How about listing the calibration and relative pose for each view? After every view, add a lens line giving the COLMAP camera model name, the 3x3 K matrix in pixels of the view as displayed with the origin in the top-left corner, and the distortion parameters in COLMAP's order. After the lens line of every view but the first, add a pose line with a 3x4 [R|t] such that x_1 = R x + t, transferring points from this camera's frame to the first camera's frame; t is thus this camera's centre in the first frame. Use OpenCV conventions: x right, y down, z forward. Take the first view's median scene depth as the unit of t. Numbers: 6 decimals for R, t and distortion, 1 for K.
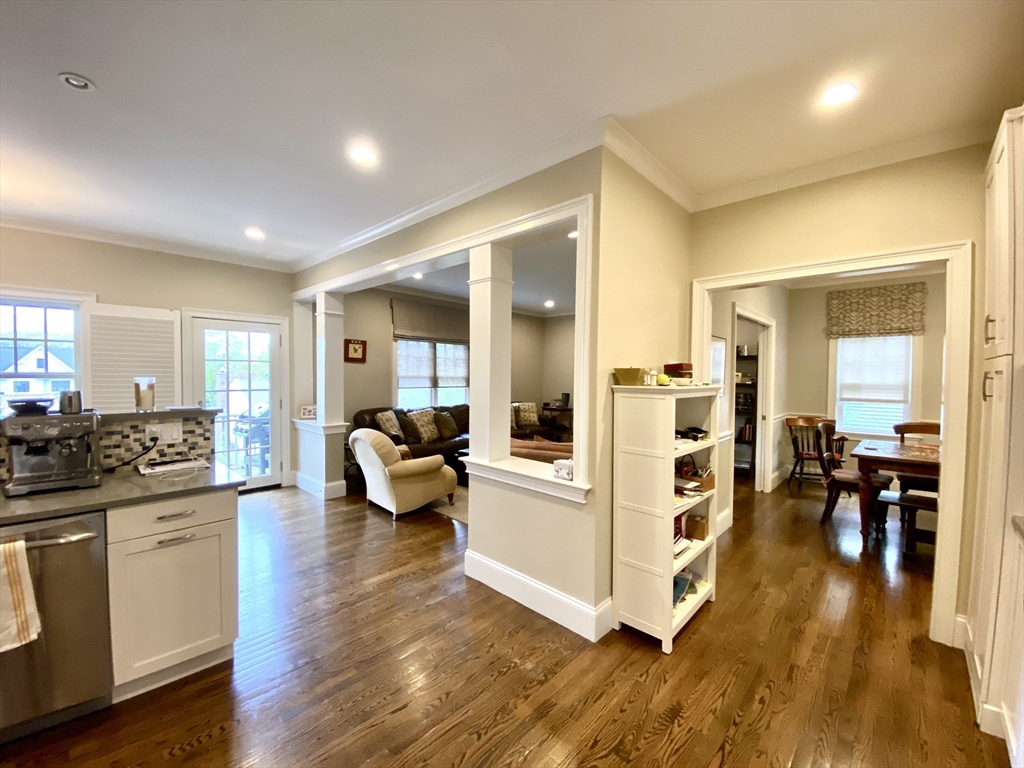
lens RADIAL K [[418.3, 0, 512.1], [0, 418.3, 386.3], [0, 0, 1]] dist [0.012198, -0.014654]
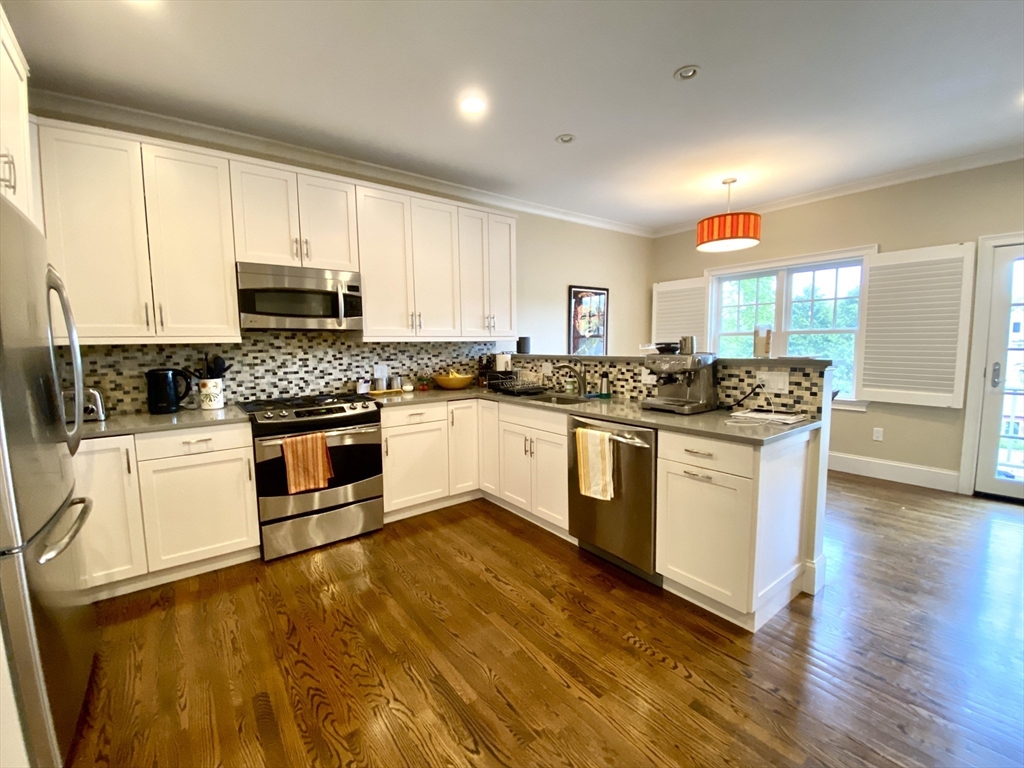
lens RADIAL K [[439.0, 0, 504.5], [0, 439.0, 386.0], [0, 0, 1]] dist [0.016899, -0.020068]
pose [[-0.174189, 0.088471, -0.980730, 0.261392], [-0.015572, 0.995584, 0.092576, 0.034763], [0.984589, 0.031398, -0.172042, 0.527092]]
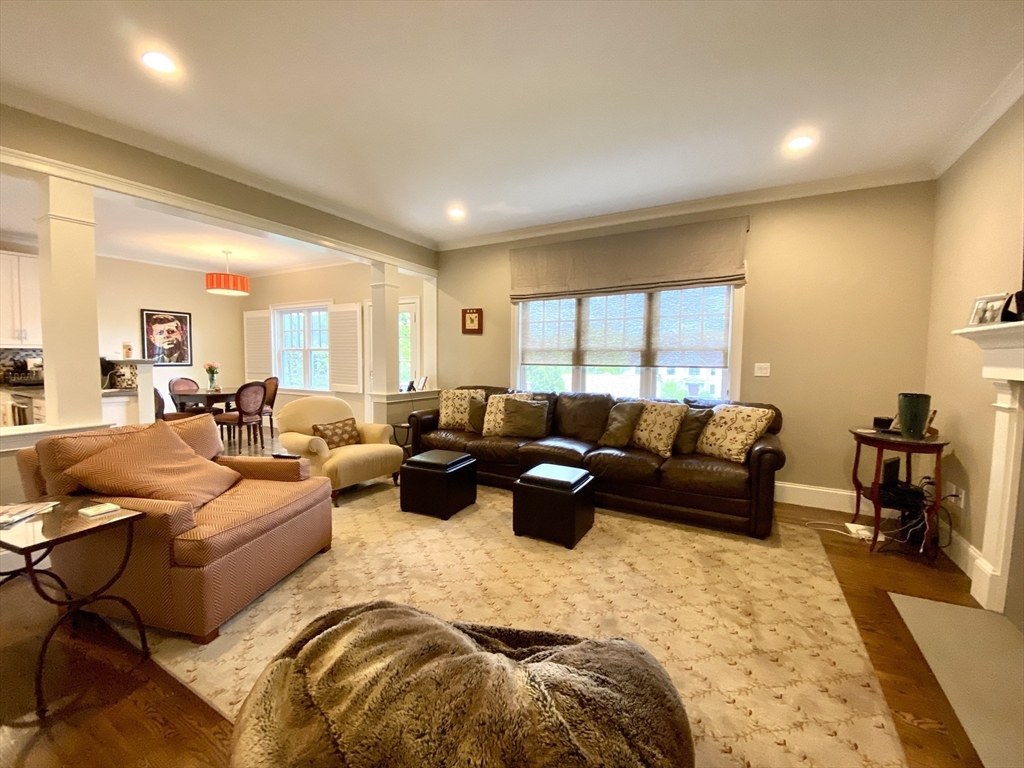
lens RADIAL K [[413.0, 0, 507.1], [0, 413.0, 384.6], [0, 0, 1]] dist [0.035062, -0.026416]
pose [[0.230445, 0.055182, -0.971519, 1.246149], [-0.035739, 0.998197, 0.048221, 0.015689], [0.972429, 0.023609, 0.232002, 2.095652]]
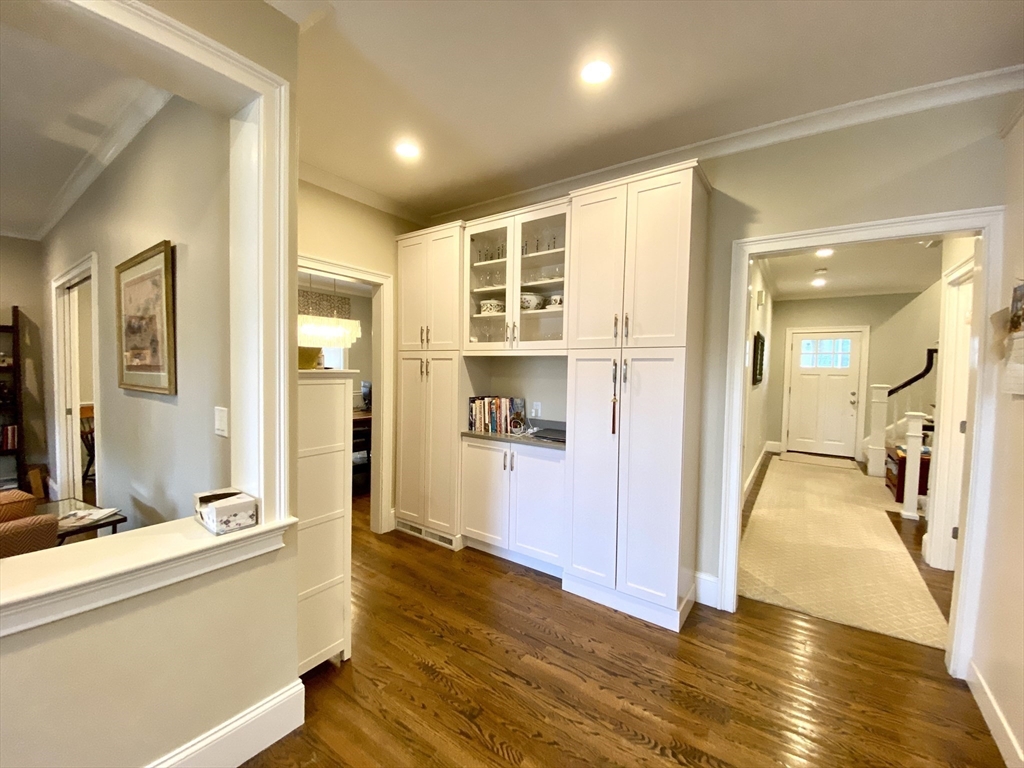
lens RADIAL K [[413.0, 0, 507.1], [0, 413.0, 384.6], [0, 0, 1]] dist [0.035062, -0.026416]
pose [[-0.133578, -0.052912, 0.989625, -0.513810], [0.007192, 0.998496, 0.054357, -0.015535], [-0.991012, 0.014378, -0.132996, 0.701530]]
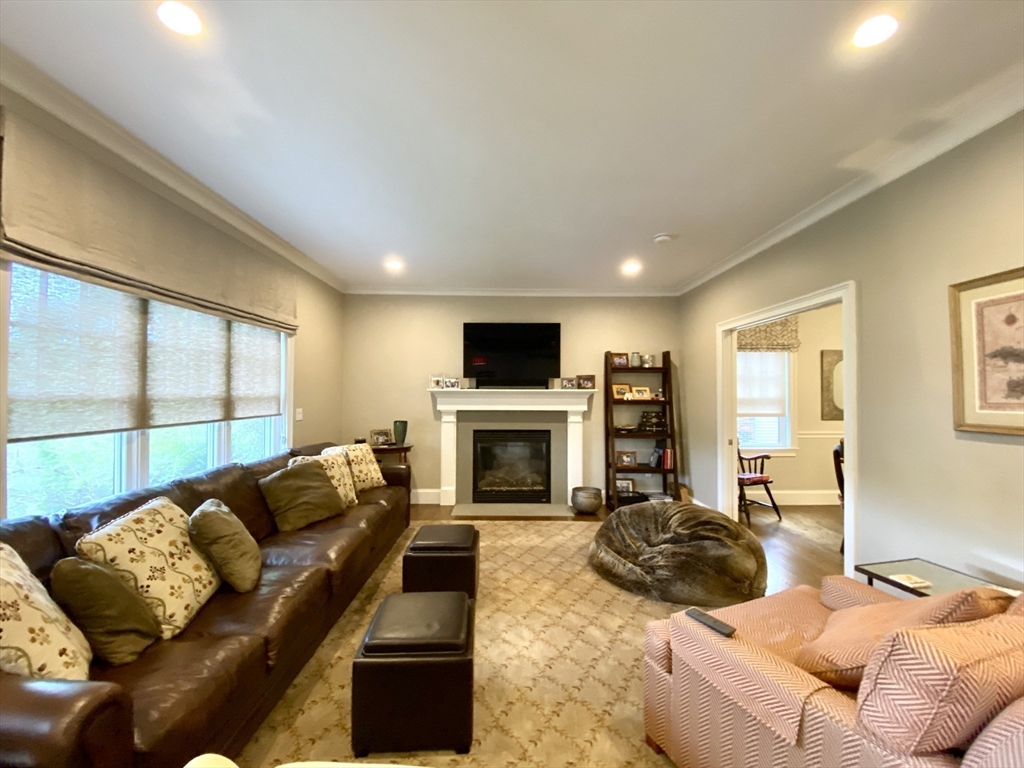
lens RADIAL K [[413.0, 0, 507.1], [0, 413.0, 384.6], [0, 0, 1]] dist [0.035062, -0.026416]
pose [[0.715472, 0.005675, 0.698619, -0.604663], [0.023060, 0.999230, -0.031734, -0.046308], [-0.698261, 0.038815, 0.714790, 1.562171]]
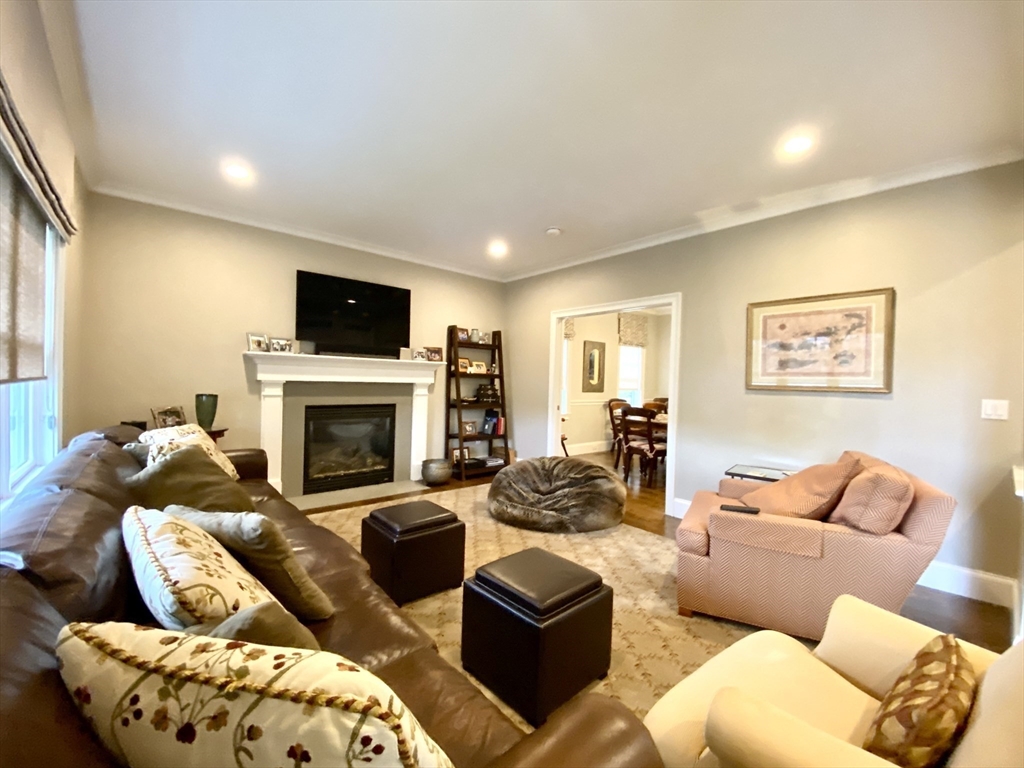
lens RADIAL K [[419.7, 0, 512.0], [0, 419.7, 384.0], [0, 0, 1]] dist [0.071628, -0.028057]
pose [[0.089954, -0.018648, 0.995771, -0.934984], [0.001901, 0.999826, 0.018552, -0.005204], [-0.995944, 0.000224, 0.089974, 2.214361]]
